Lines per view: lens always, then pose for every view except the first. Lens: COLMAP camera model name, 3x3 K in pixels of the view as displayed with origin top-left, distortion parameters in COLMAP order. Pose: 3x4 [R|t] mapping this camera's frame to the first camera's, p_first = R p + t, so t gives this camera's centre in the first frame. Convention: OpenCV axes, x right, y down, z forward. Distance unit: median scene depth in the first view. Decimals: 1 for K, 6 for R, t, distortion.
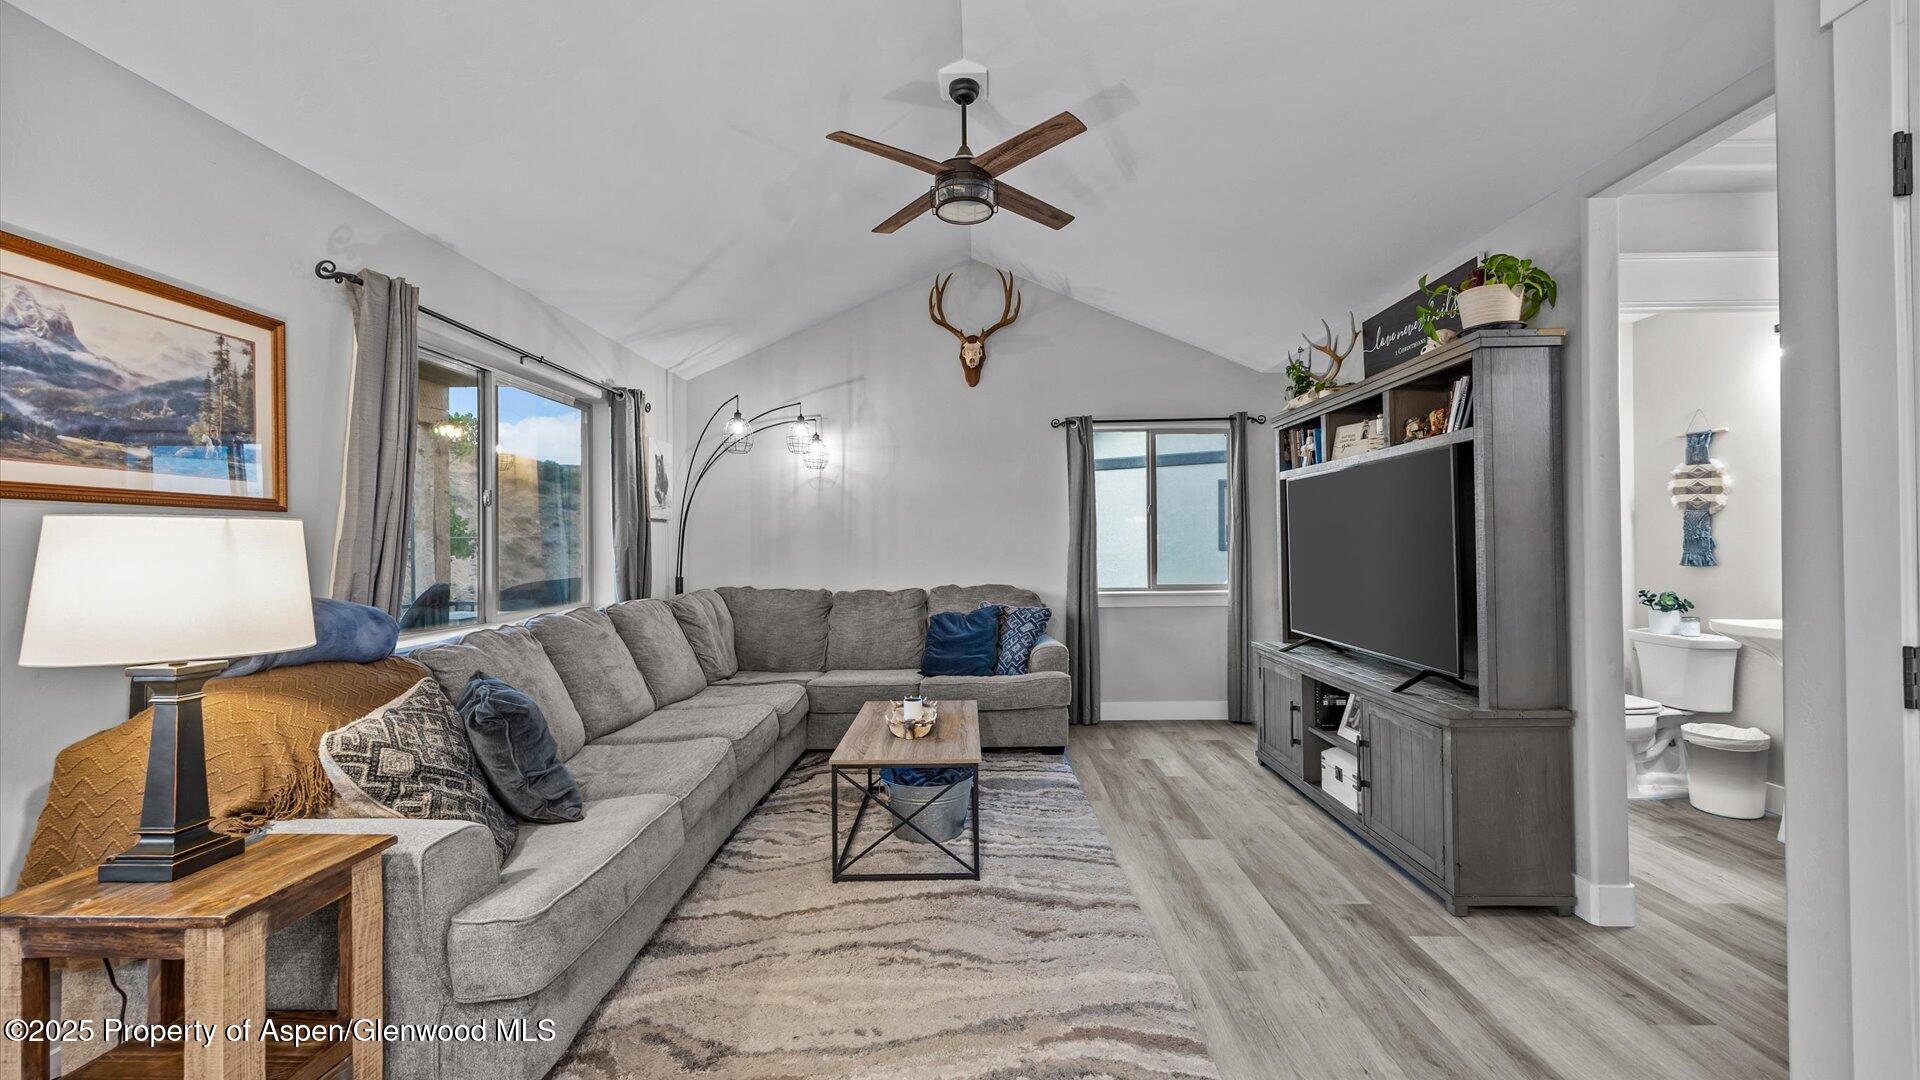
lens RADIAL K [[764.1, 0, 974.2], [0, 764.1, 539.3], [0, 0, 1]] dist [0.009323, -0.000151]
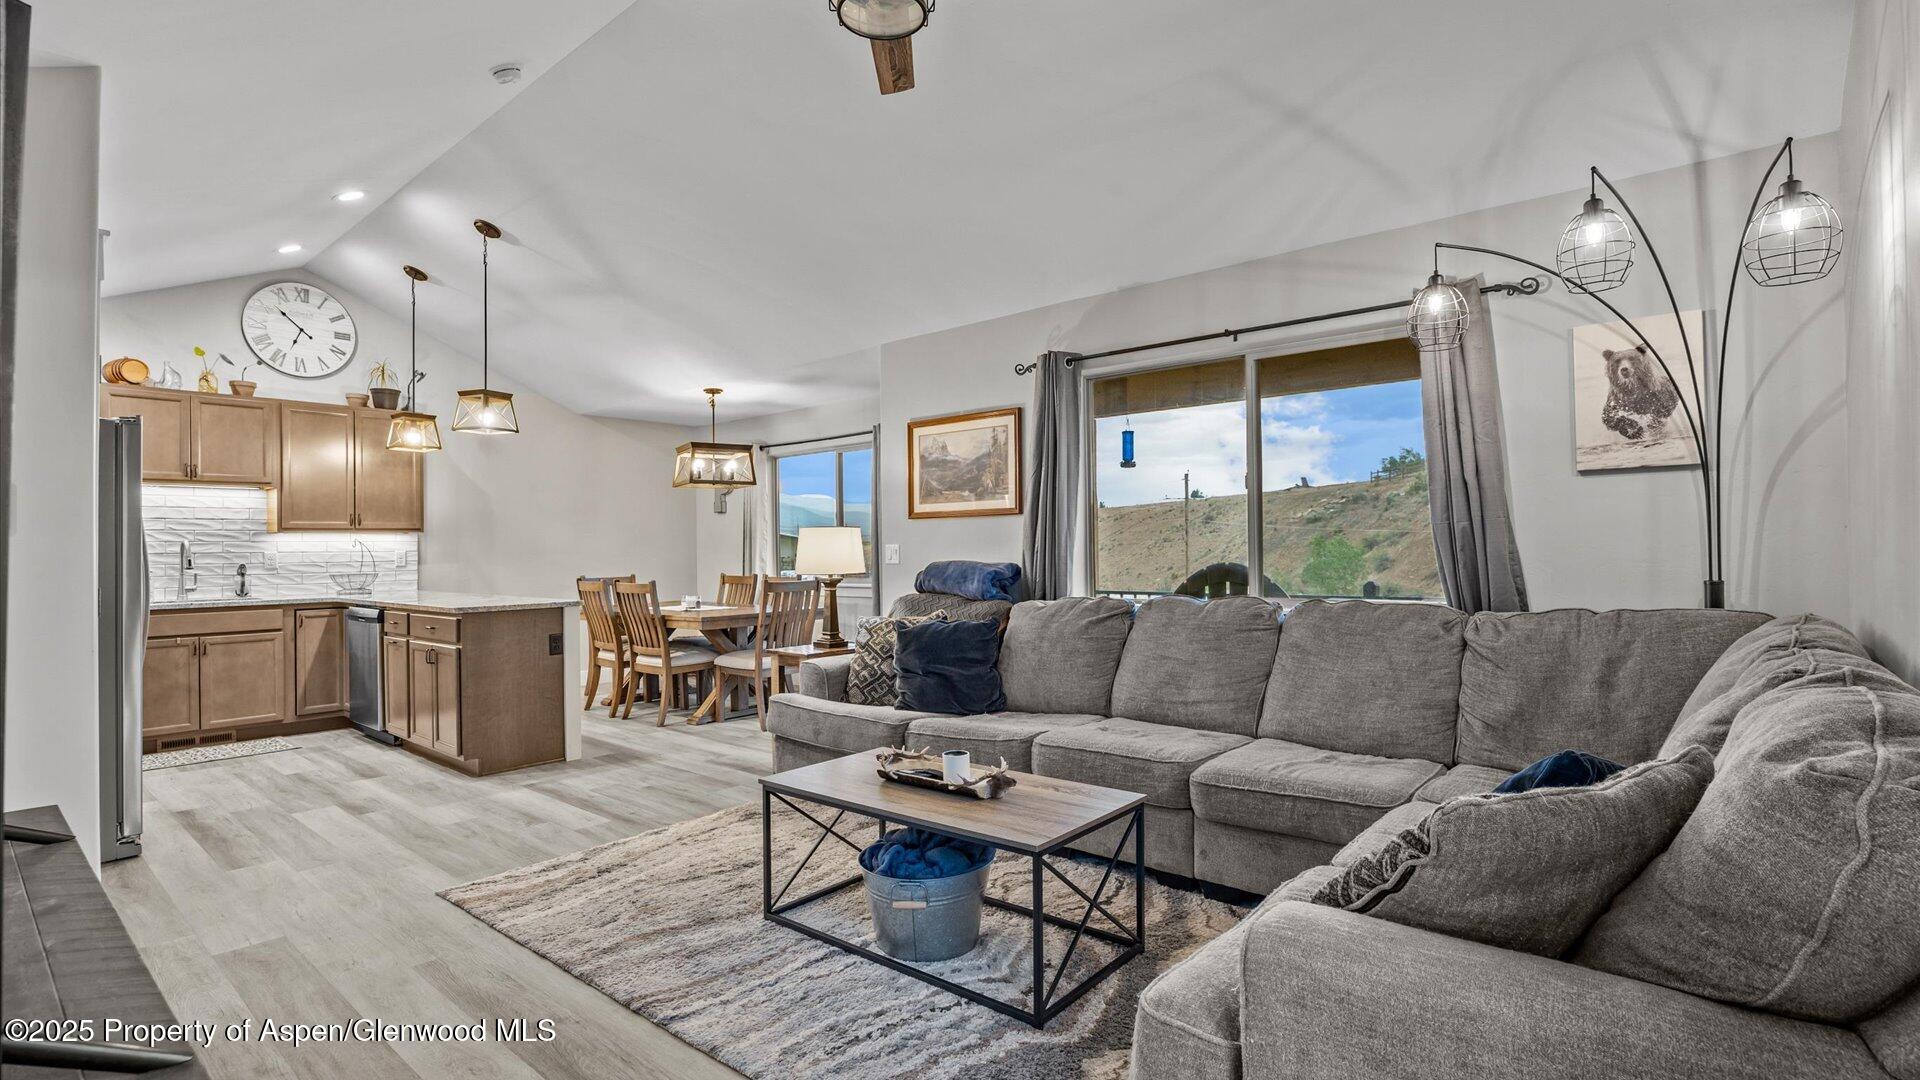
lens RADIAL K [[869.9, 0, 961.1], [0, 869.9, 542.8], [0, 0, 1]] dist [-0.014868, 0.000416]
pose [[-0.633092, 0.010022, -0.774012, 0.523620], [0.021828, 0.999750, -0.004909, 0.025995], [0.773769, -0.020003, -0.633152, 1.523547]]
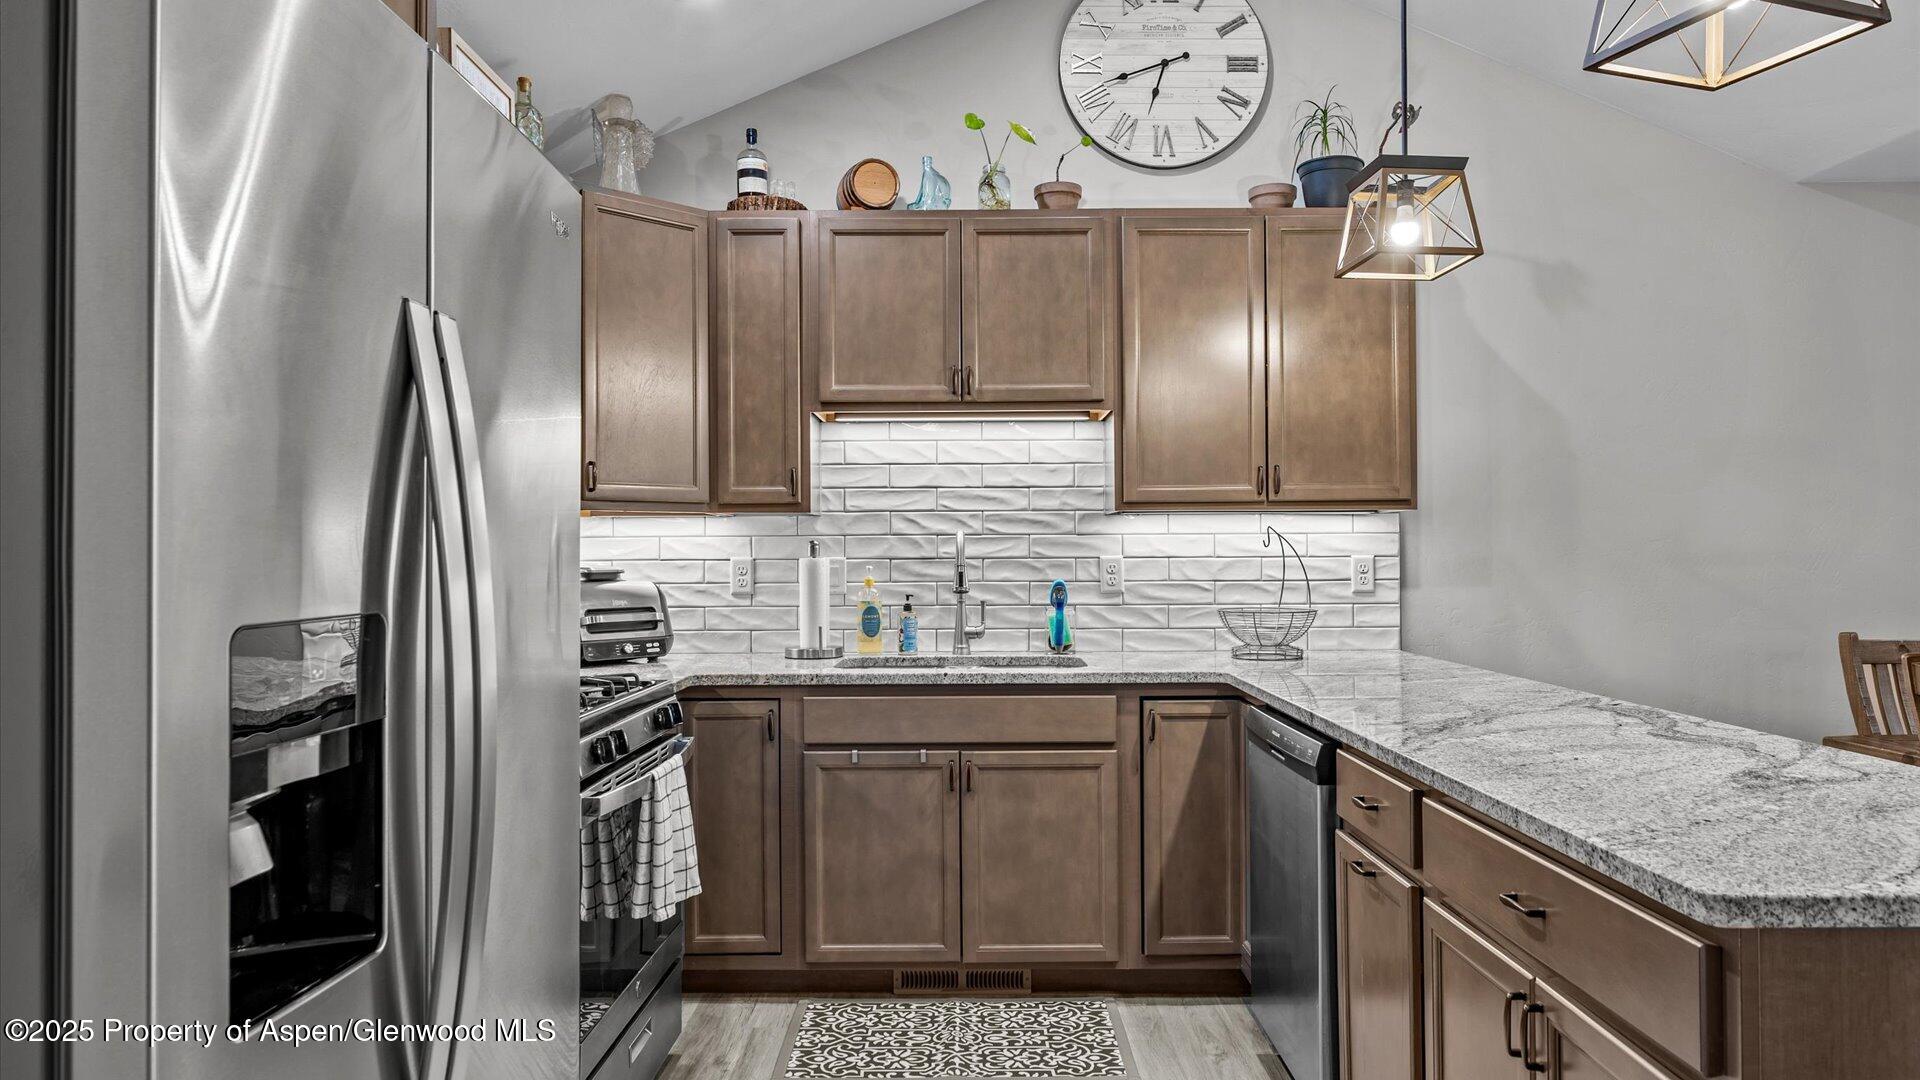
lens RADIAL K [[1194.7, 0, 968.9], [0, 1194.7, 538.5], [0, 0, 1]] dist [-0.001543, -0.002393]
pose [[-0.999834, 0.011882, -0.013806, 0.186059], [0.012131, 0.999763, -0.018097, 0.006569], [0.013588, -0.018261, -0.999741, 0.379911]]
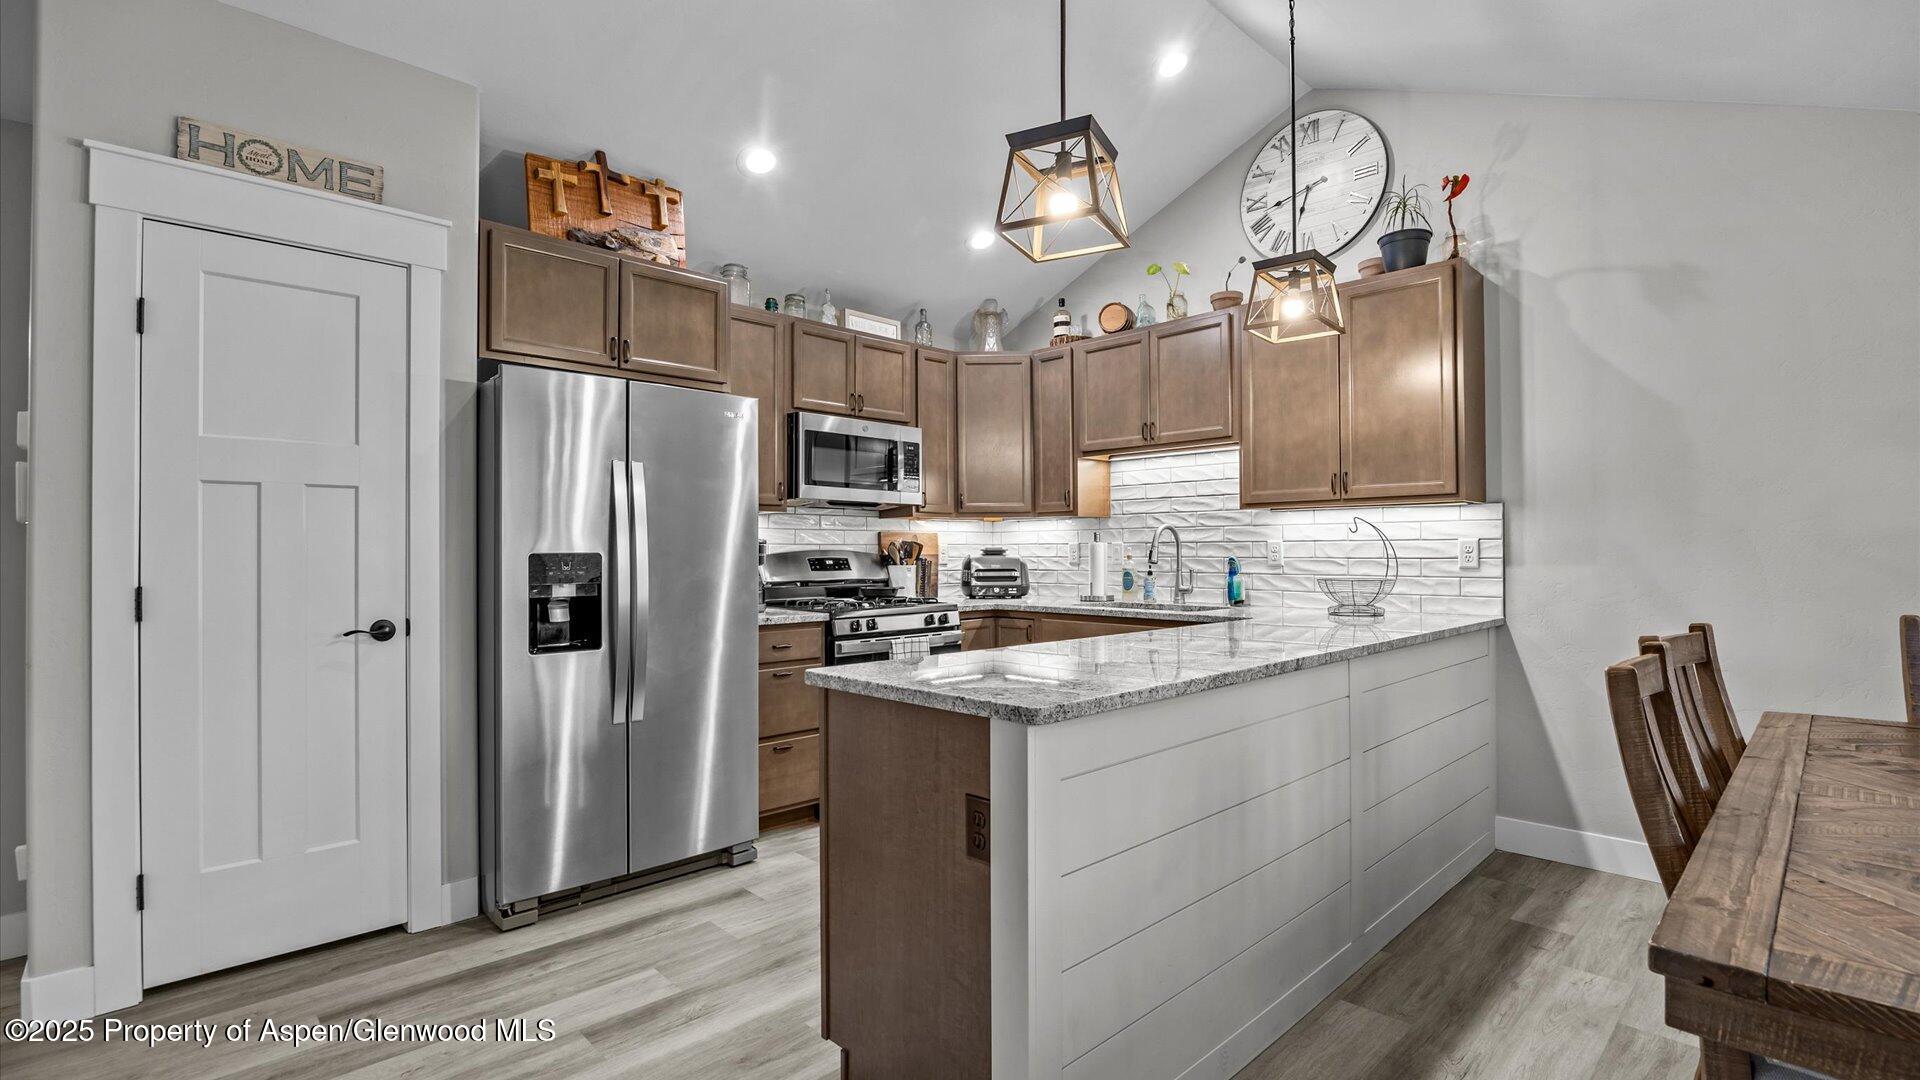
lens RADIAL K [[869.9, 0, 969.2], [0, 869.9, 538.0], [0, 0, 1]] dist [-0.014868, 0.000416]
pose [[-0.710198, 0.020231, 0.703711, -0.530676], [0.004405, 0.999695, -0.024295, 0.029142], [-0.703988, -0.014154, -0.710071, 0.384865]]
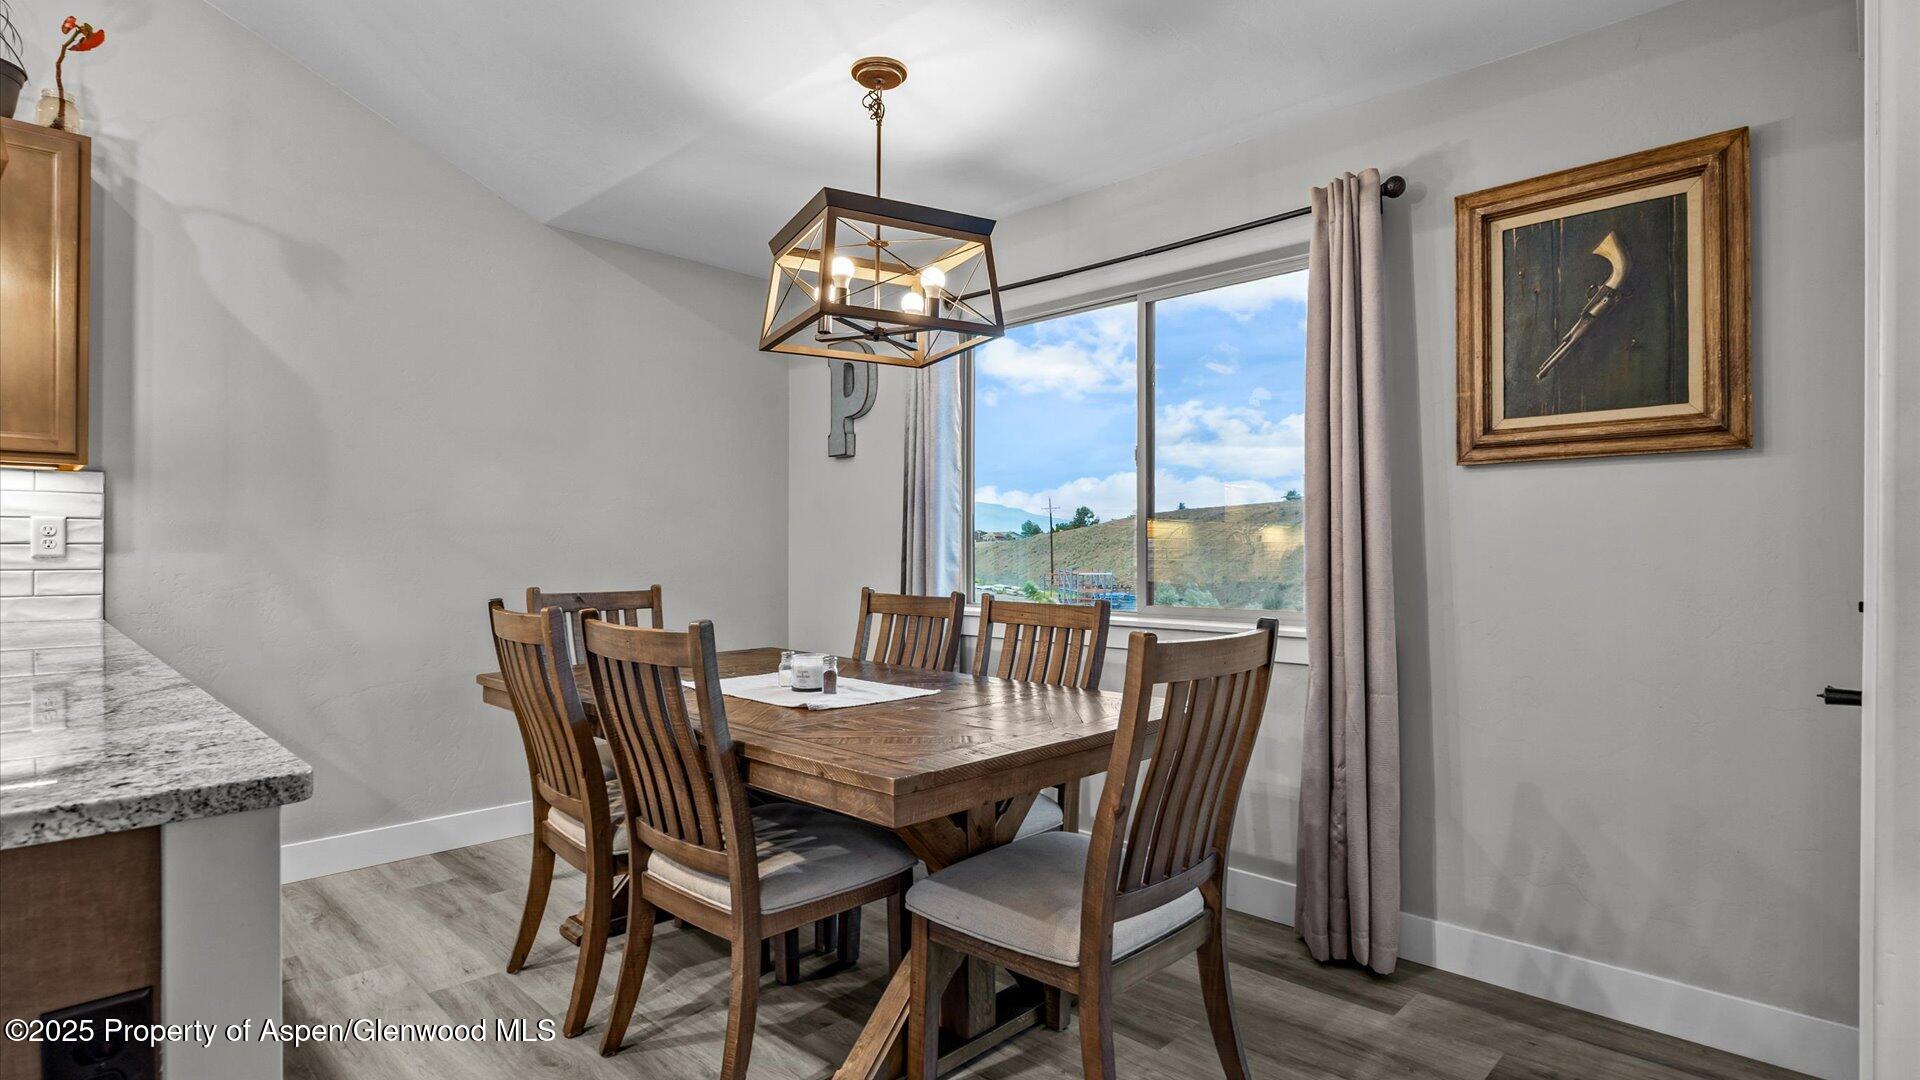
lens RADIAL K [[954.0, 0, 980.1], [0, 954.0, 551.9], [0, 0, 1]] dist [-0.016981, 0.000479]
pose [[-0.675534, 0.006075, -0.737304, -0.163303], [0.005467, 0.999980, 0.003230, 0.040168], [0.737309, -0.001849, -0.675554, 0.383368]]
